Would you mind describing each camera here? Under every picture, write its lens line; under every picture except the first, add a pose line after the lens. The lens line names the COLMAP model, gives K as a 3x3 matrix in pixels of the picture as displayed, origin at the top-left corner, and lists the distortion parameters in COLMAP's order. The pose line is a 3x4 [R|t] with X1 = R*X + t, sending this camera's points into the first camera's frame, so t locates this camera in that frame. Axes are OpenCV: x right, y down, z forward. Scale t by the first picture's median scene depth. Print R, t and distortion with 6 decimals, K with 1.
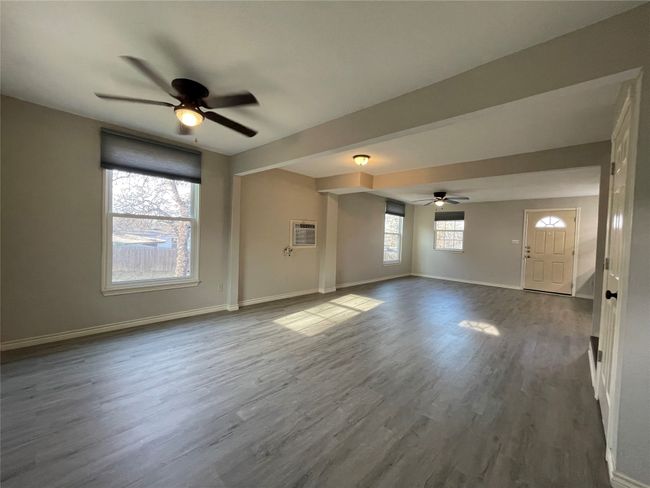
lens RADIAL K [[268.9, 0, 325.0], [0, 268.9, 244.0], [0, 0, 1]] dist [-0.002339, -0.000599]
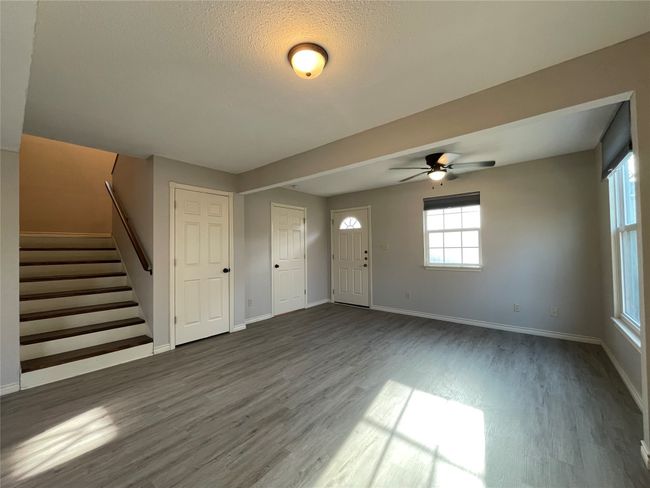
lens RADIAL K [[268.9, 0, 325.0], [0, 268.9, 244.0], [0, 0, 1]] dist [-0.002339, -0.000599]
pose [[-0.997984, -0.023467, -0.058962, 0.191222], [-0.023882, 0.999695, 0.006350, -0.057414], [0.058795, 0.007745, -0.998240, 2.148520]]
